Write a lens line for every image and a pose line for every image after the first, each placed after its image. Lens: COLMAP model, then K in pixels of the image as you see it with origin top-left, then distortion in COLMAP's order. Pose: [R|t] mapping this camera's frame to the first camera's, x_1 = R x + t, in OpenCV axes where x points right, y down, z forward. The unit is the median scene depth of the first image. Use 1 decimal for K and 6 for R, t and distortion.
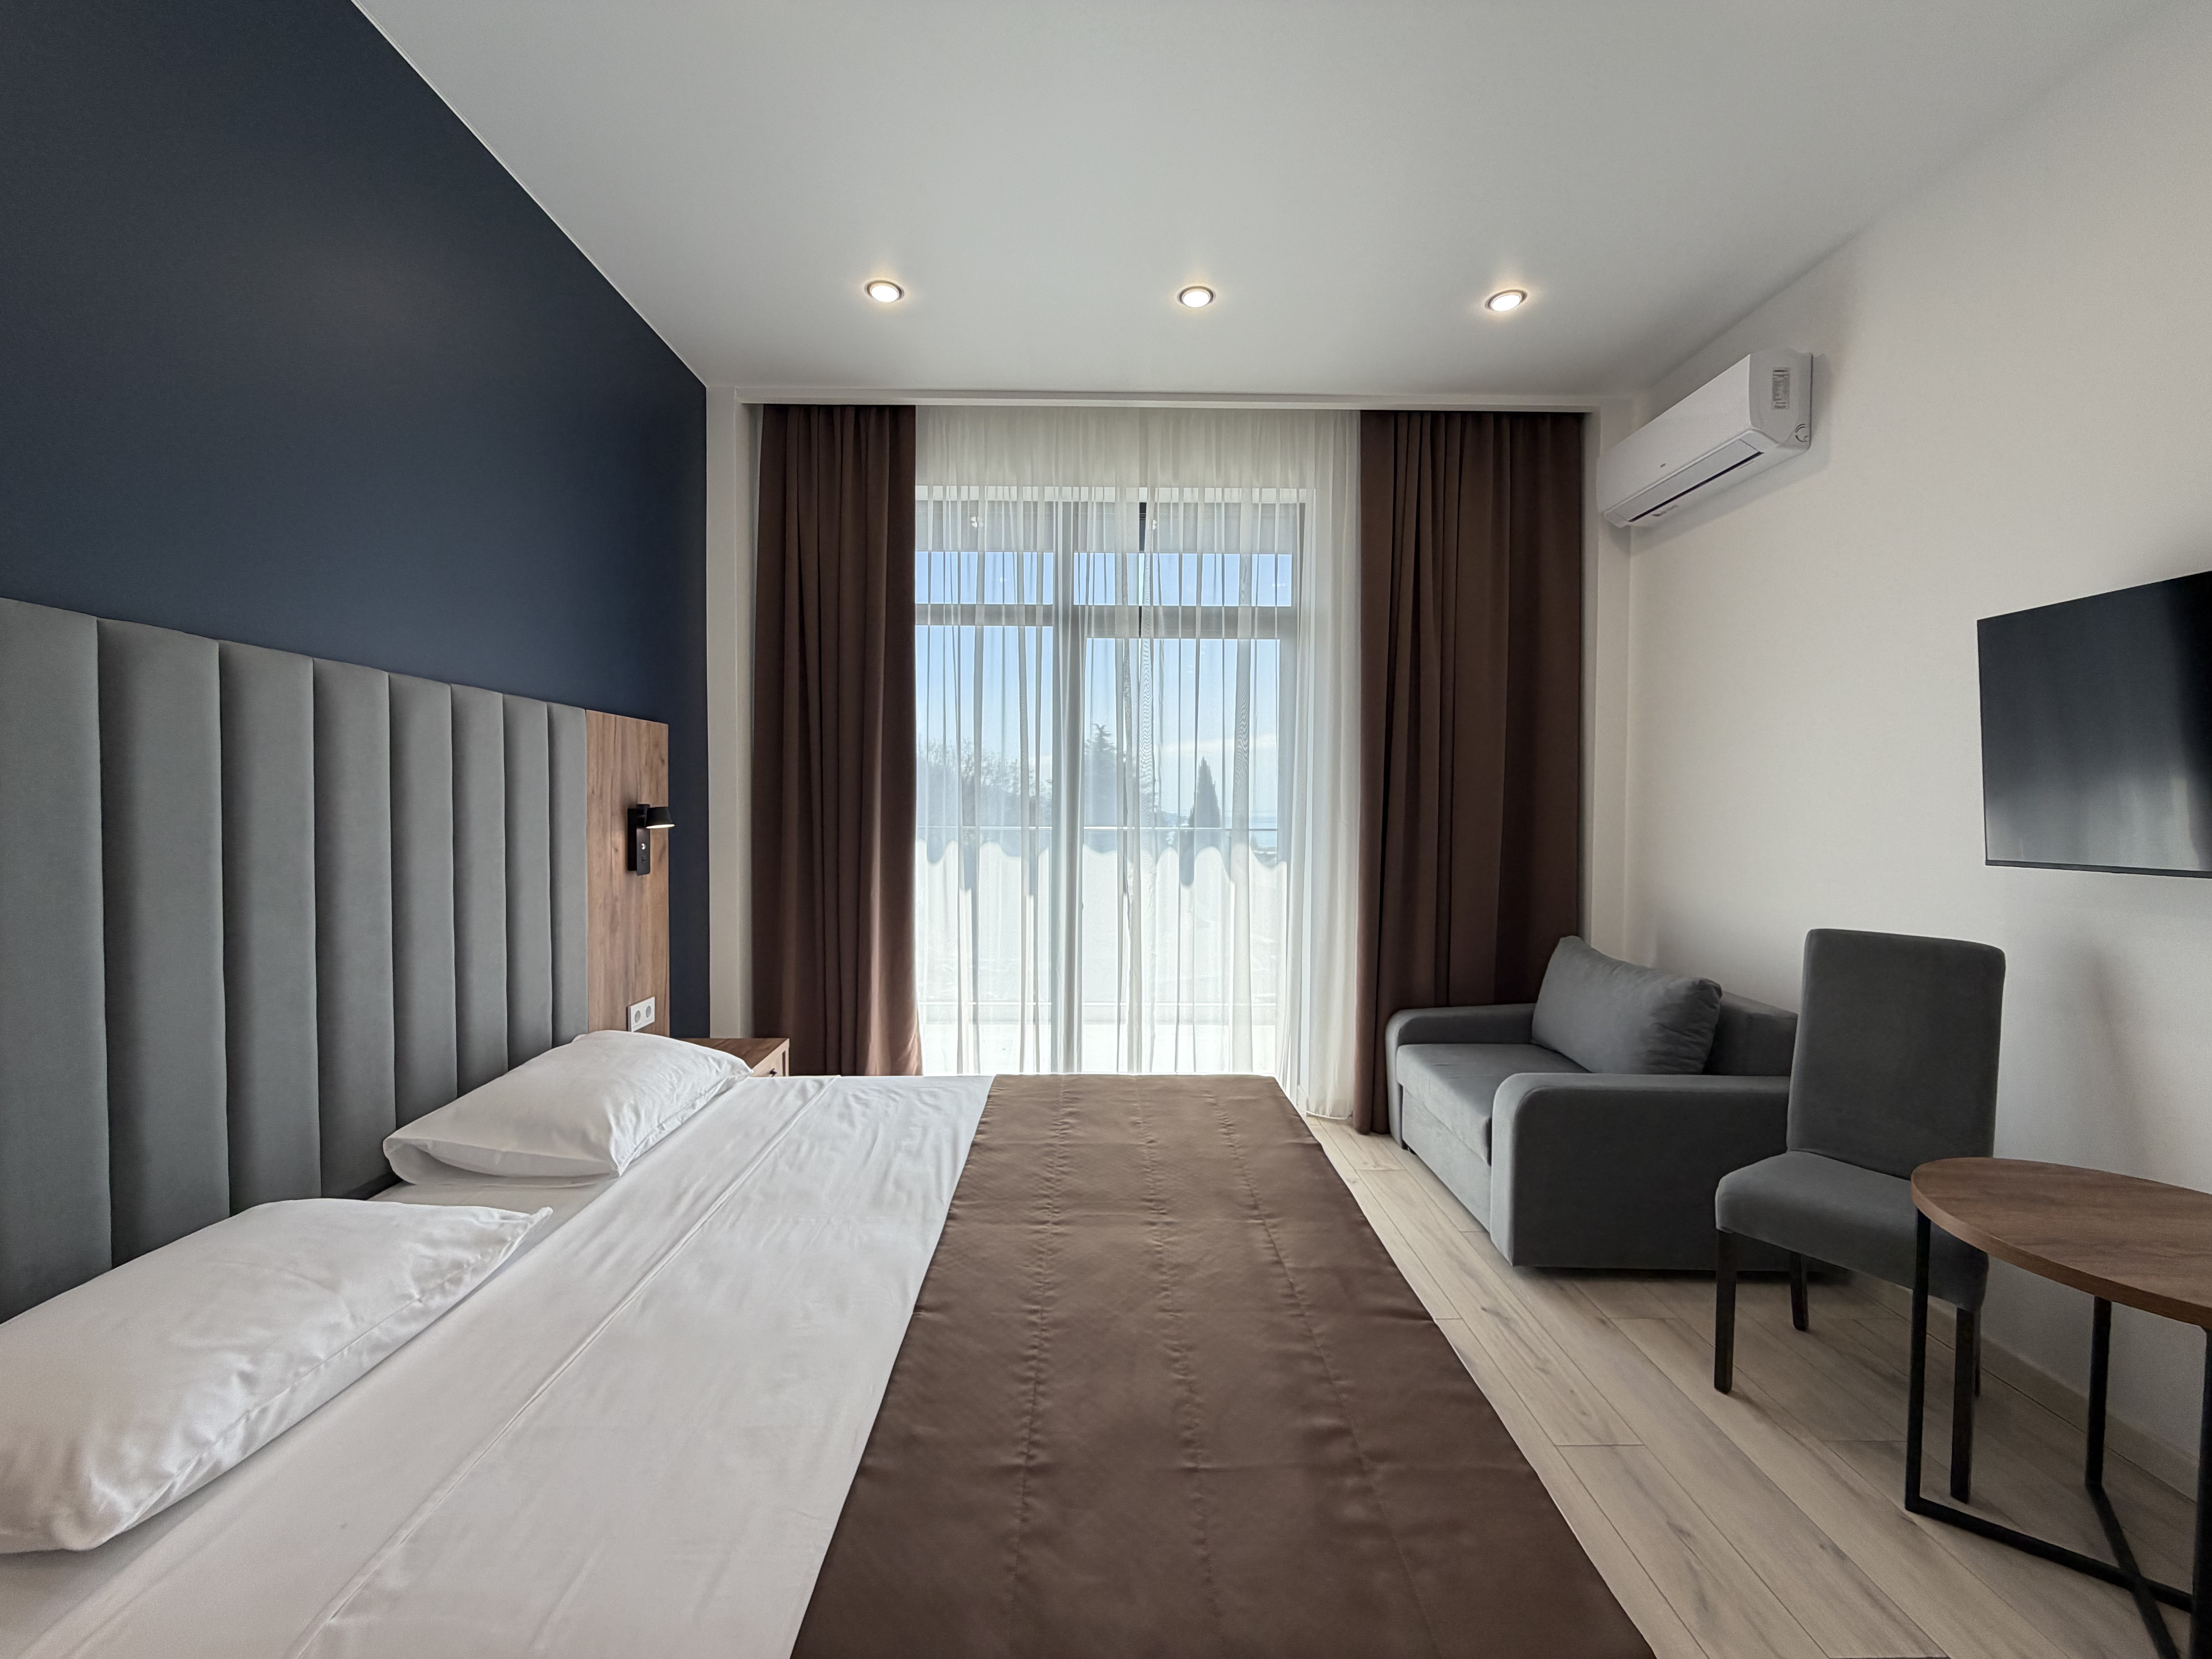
lens RADIAL K [[883.4, 0, 1098.3], [0, 883.4, 828.6], [0, 0, 1]] dist [-0.000596, -0.000037]
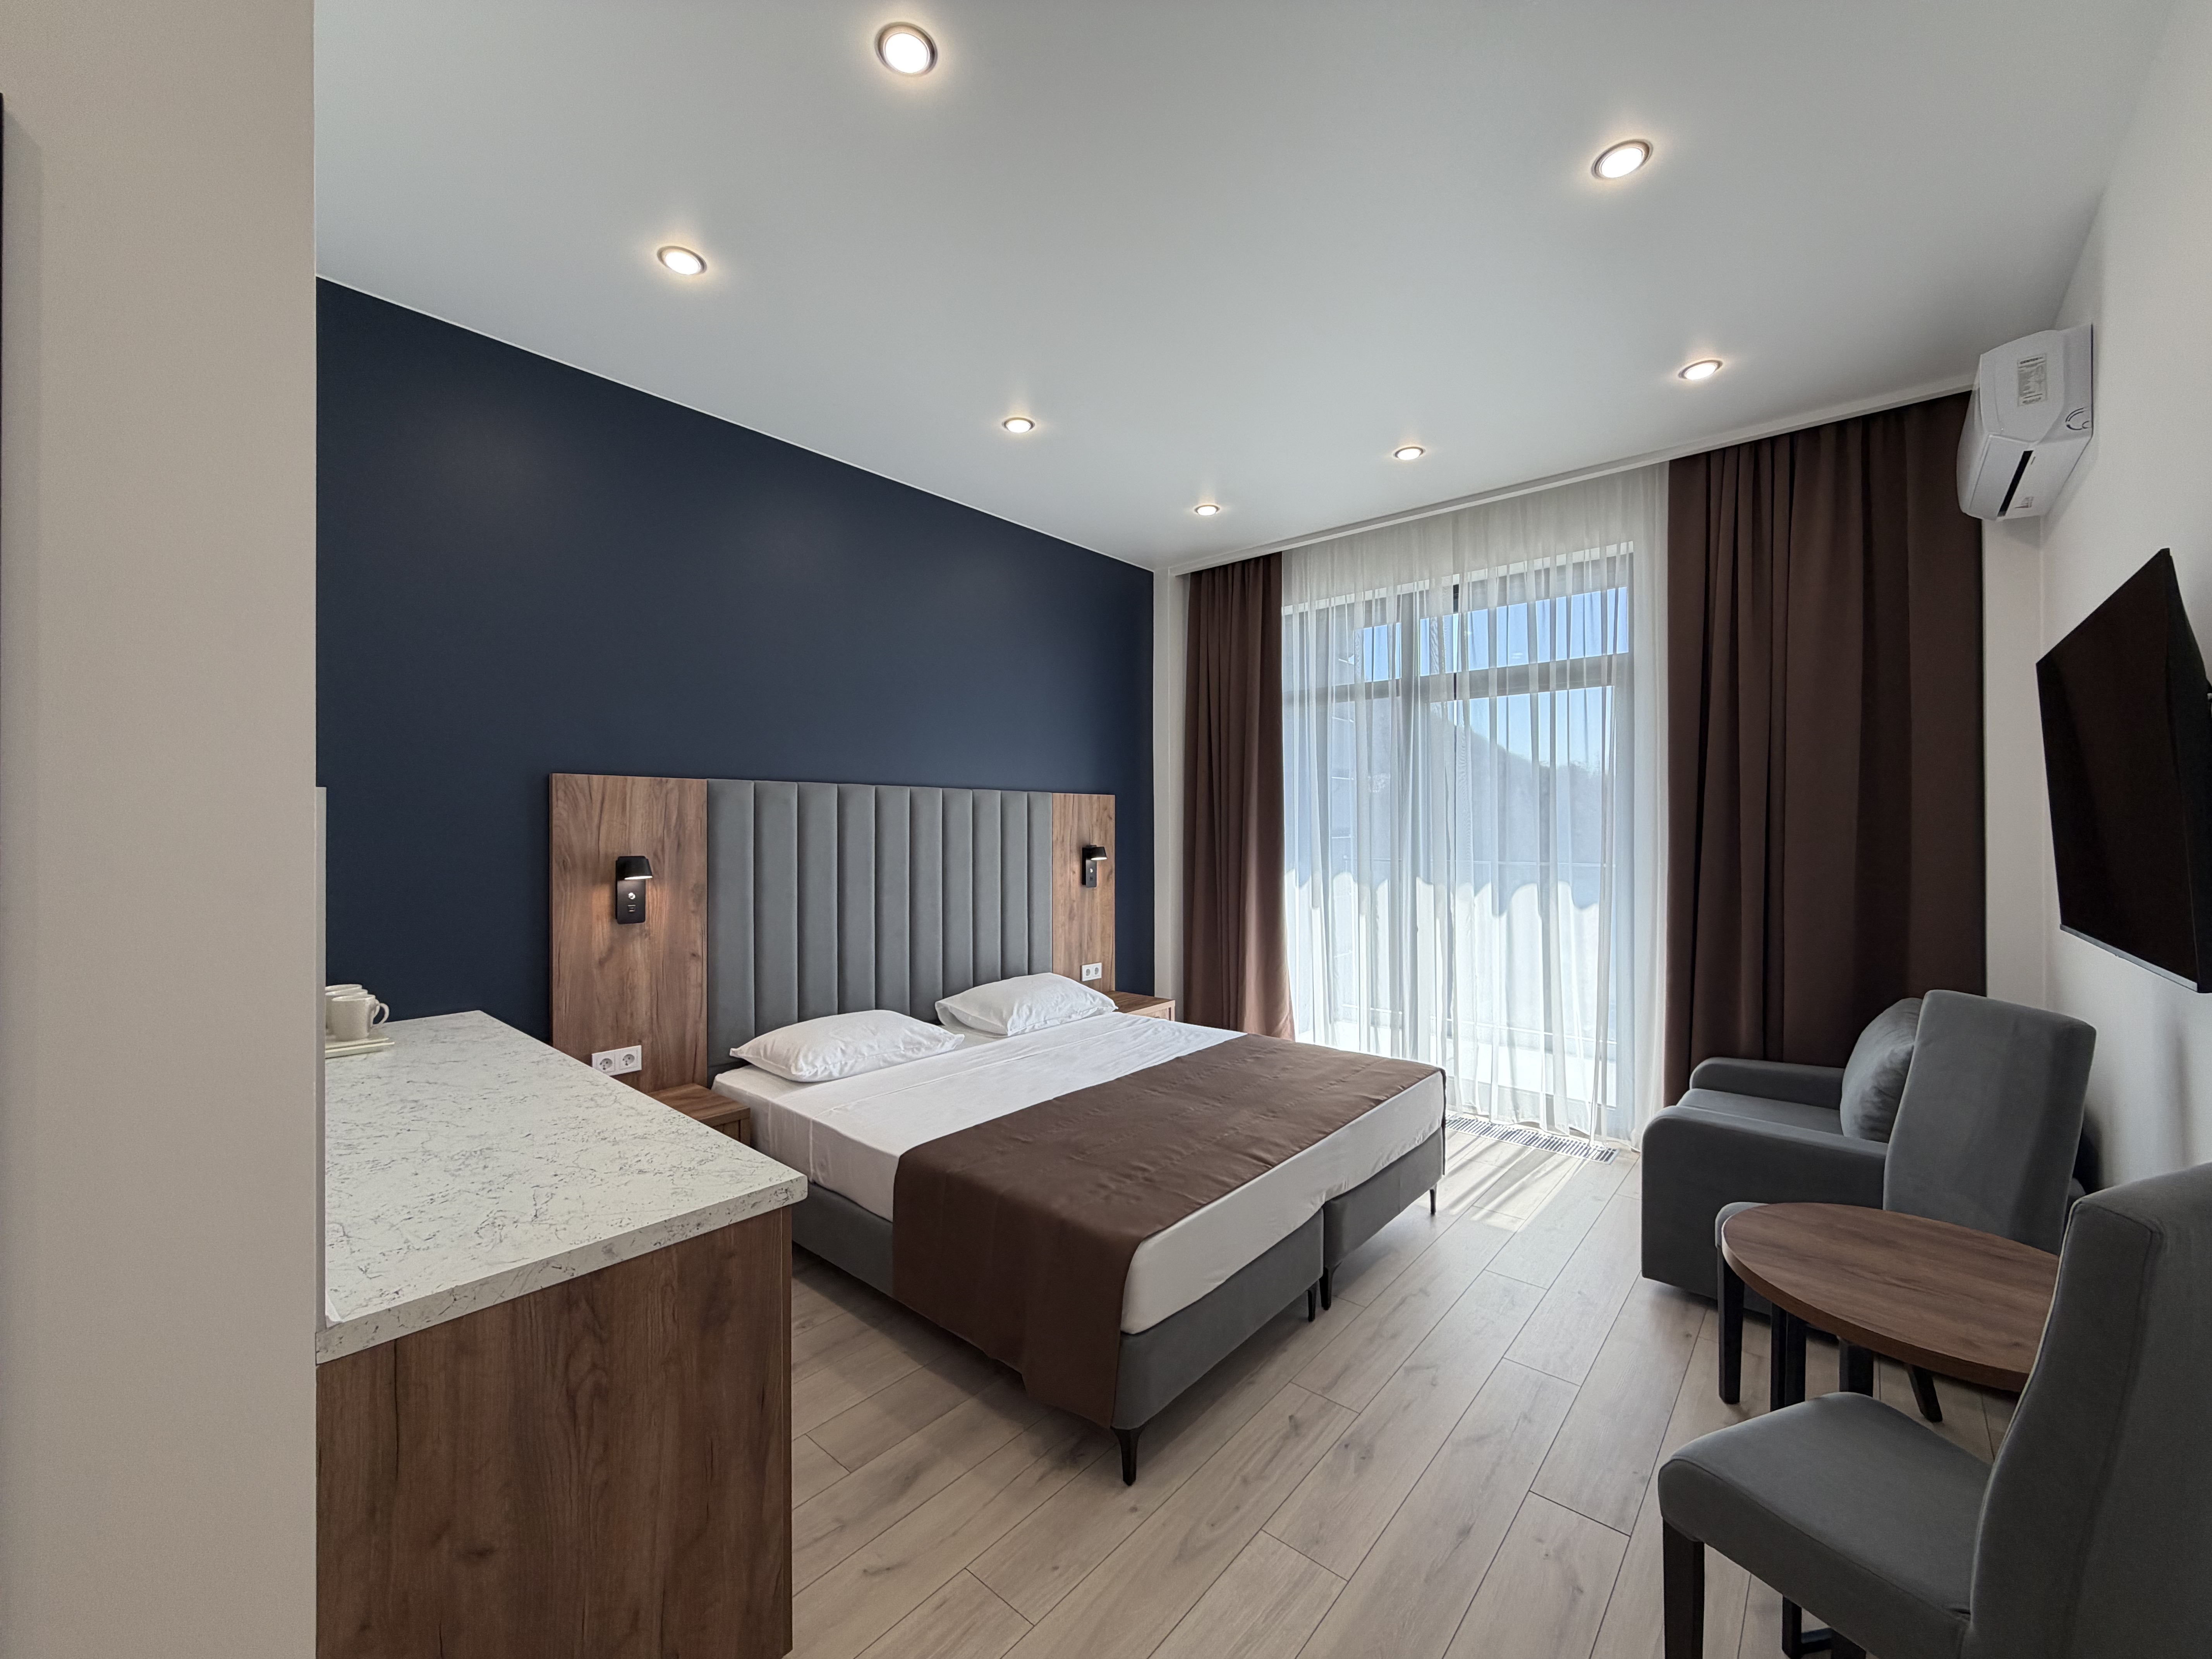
lens RADIAL K [[882.3, 0, 1097.1], [0, 882.3, 828.1], [0, 0, 1]] dist [-0.002615, -0.000368]
pose [[0.744539, -0.007379, -0.667538, 0.666237], [-0.010902, 0.999671, -0.023211, -0.023641], [0.667490, 0.024559, 0.744214, -0.259885]]
